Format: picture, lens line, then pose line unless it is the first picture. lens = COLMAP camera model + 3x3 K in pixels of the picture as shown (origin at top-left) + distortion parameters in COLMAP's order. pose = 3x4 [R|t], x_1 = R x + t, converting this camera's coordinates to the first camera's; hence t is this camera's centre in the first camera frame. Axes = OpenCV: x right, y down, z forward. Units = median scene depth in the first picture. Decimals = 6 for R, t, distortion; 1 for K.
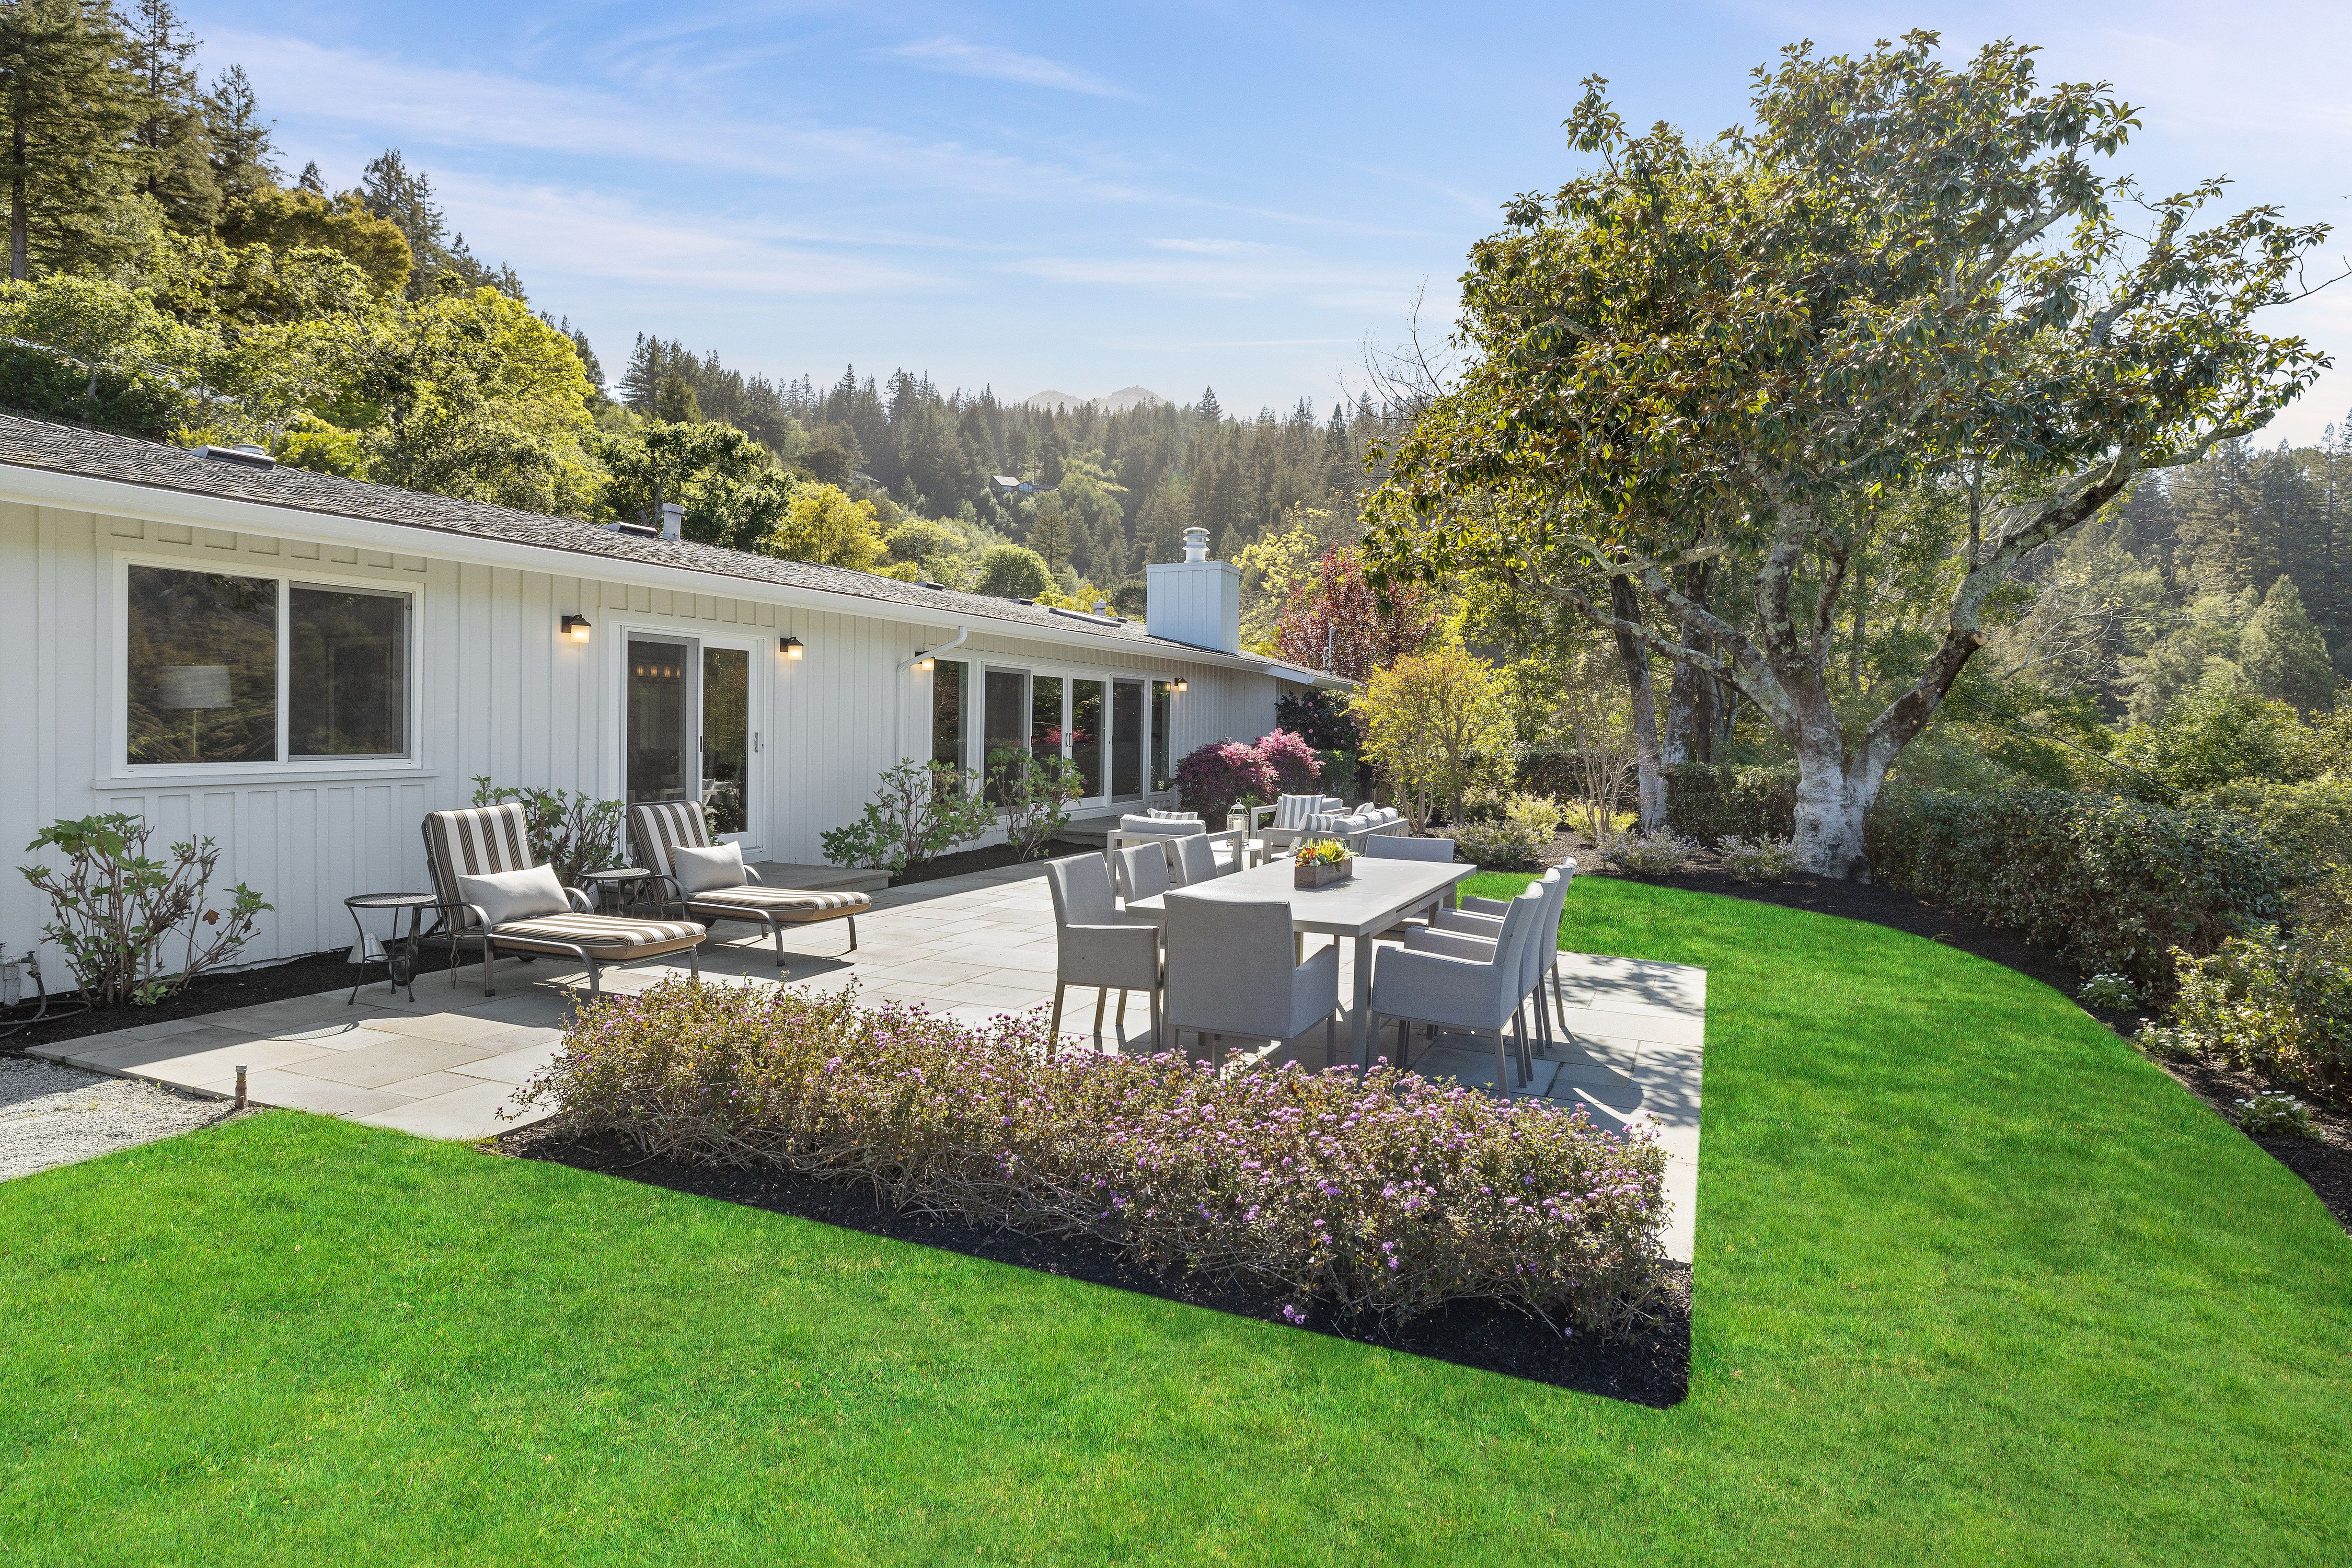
lens RADIAL K [[1320.0, 0, 1121.4], [0, 1320.0, 703.7], [0, 0, 1]] dist [-0.002381, 0.003237]
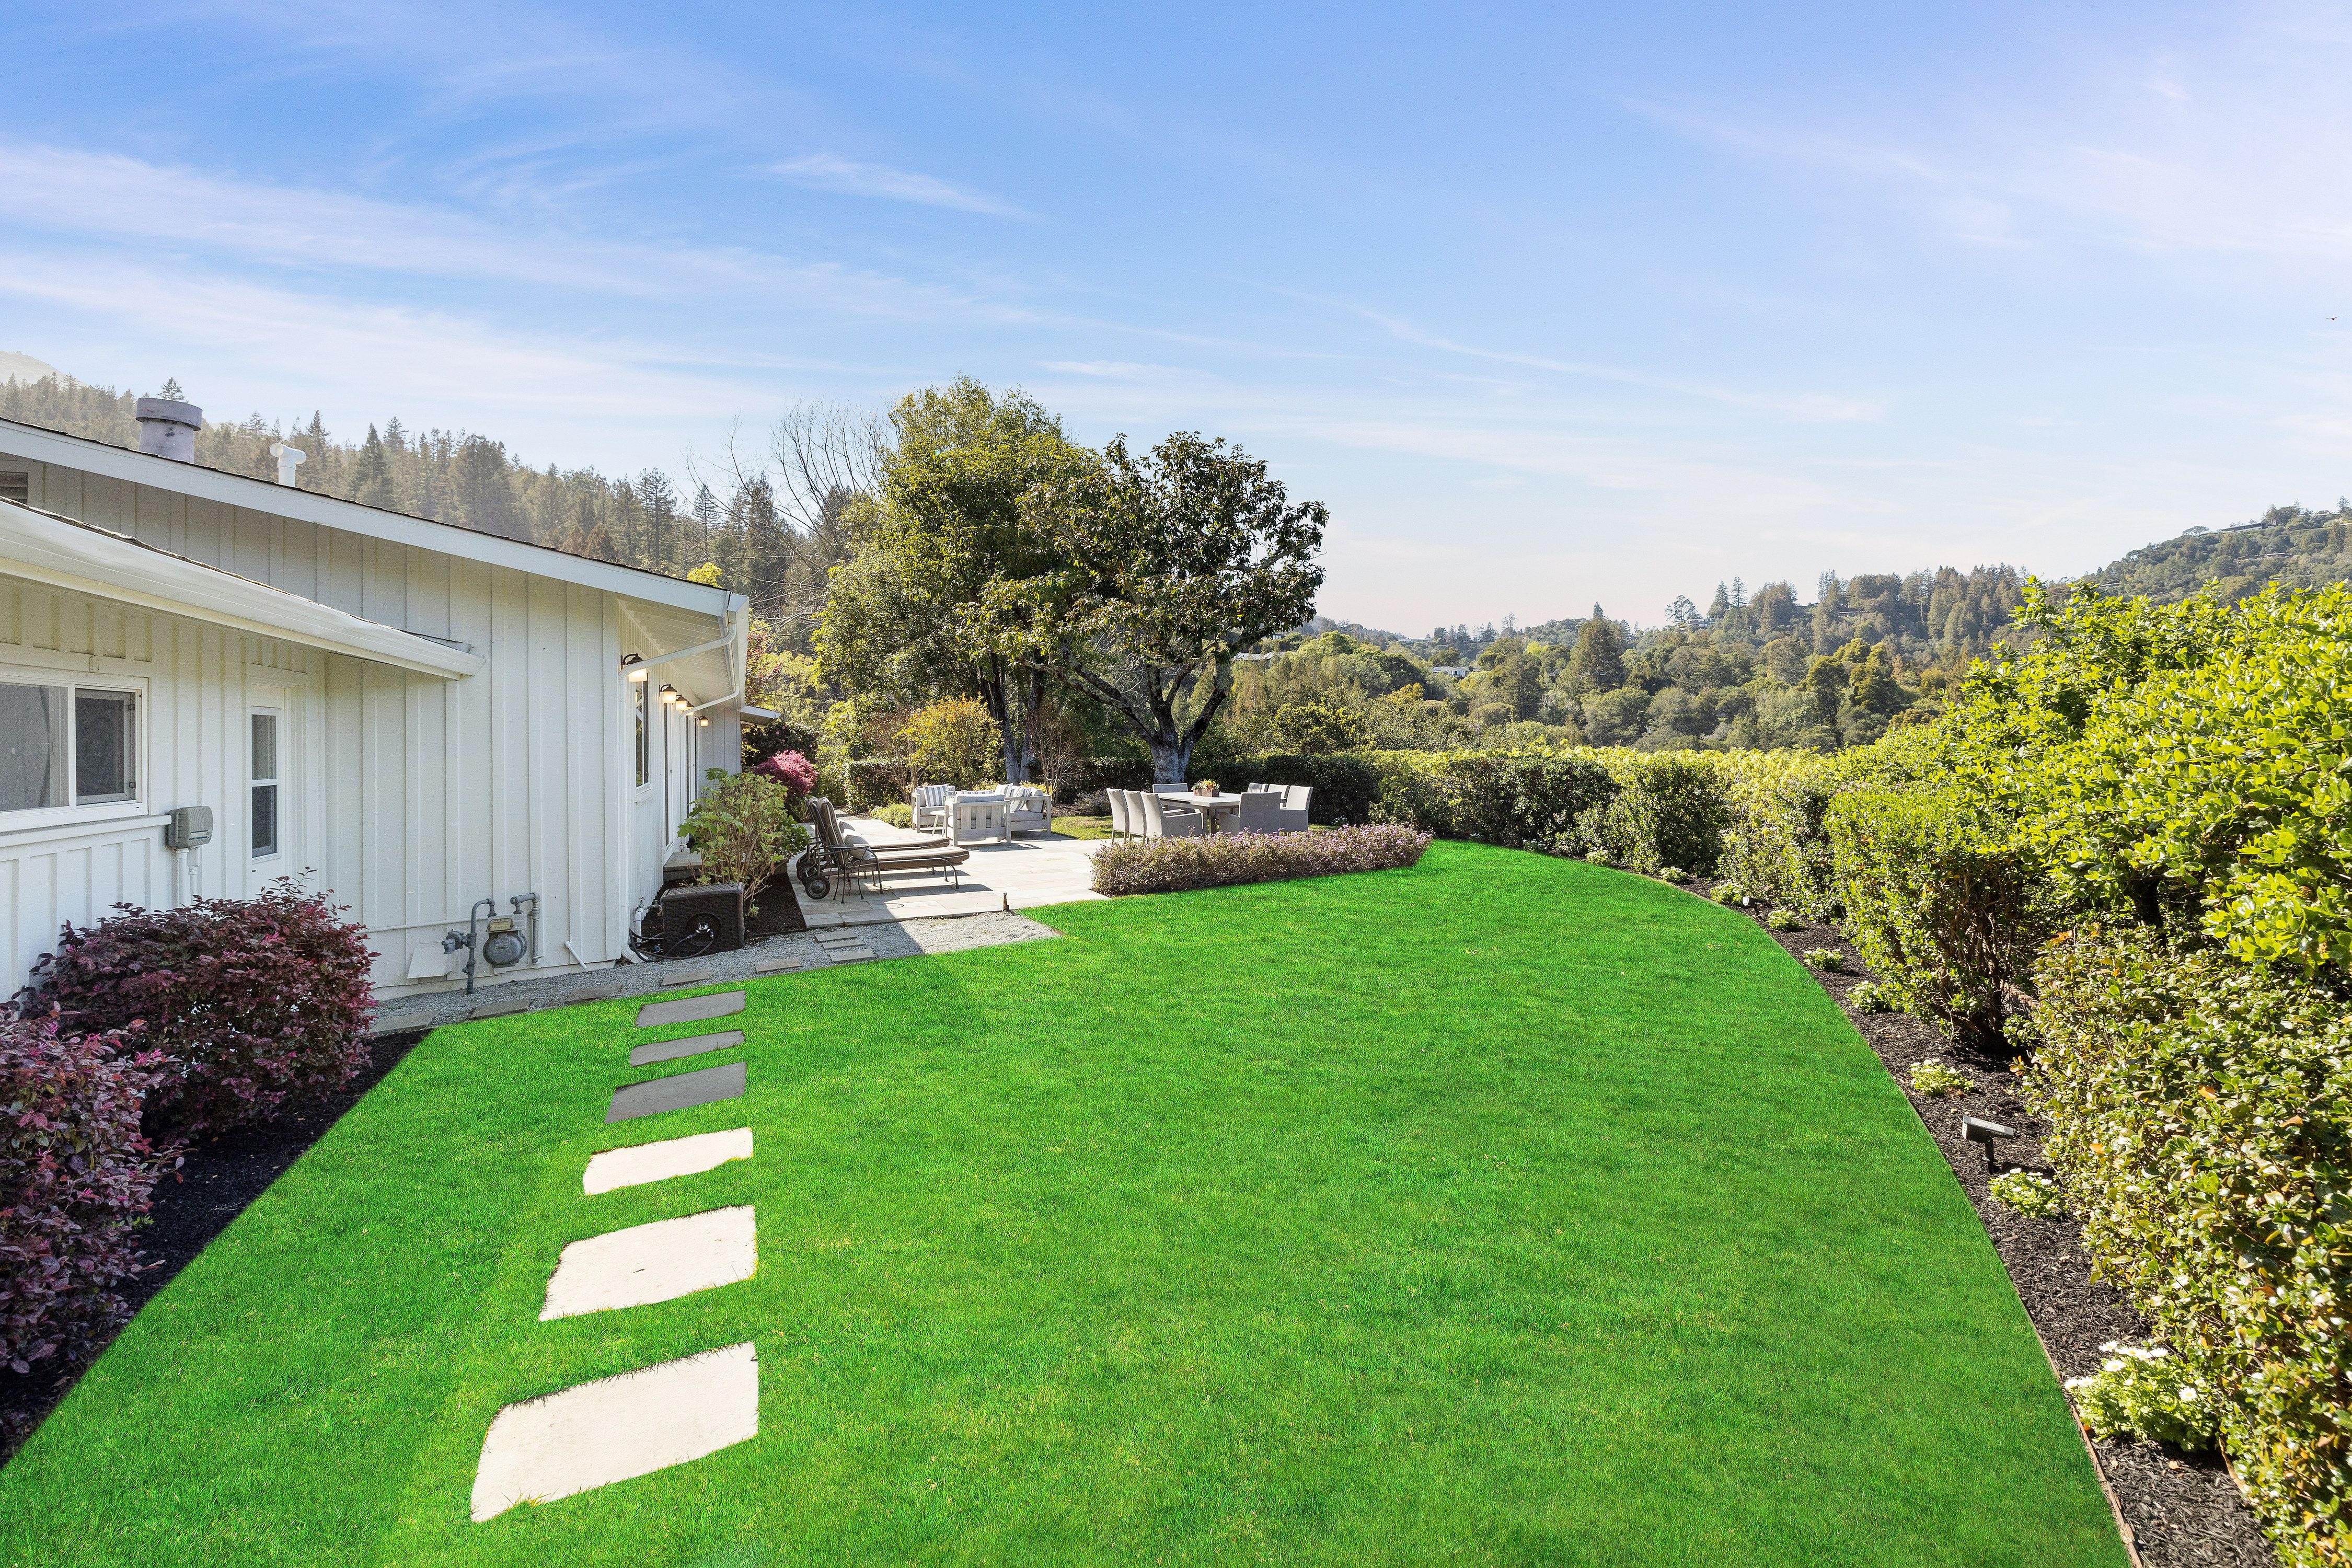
lens RADIAL K [[1087.3, 0, 1213.9], [0, 1087.3, 690.5], [0, 0, 1]] dist [0.001902, 0.000450]
pose [[0.673698, -0.001287, 0.739006, -0.229308], [0.024179, 0.999501, -0.020302, -0.005229], [-0.738611, 0.031546, 0.673393, -0.075527]]
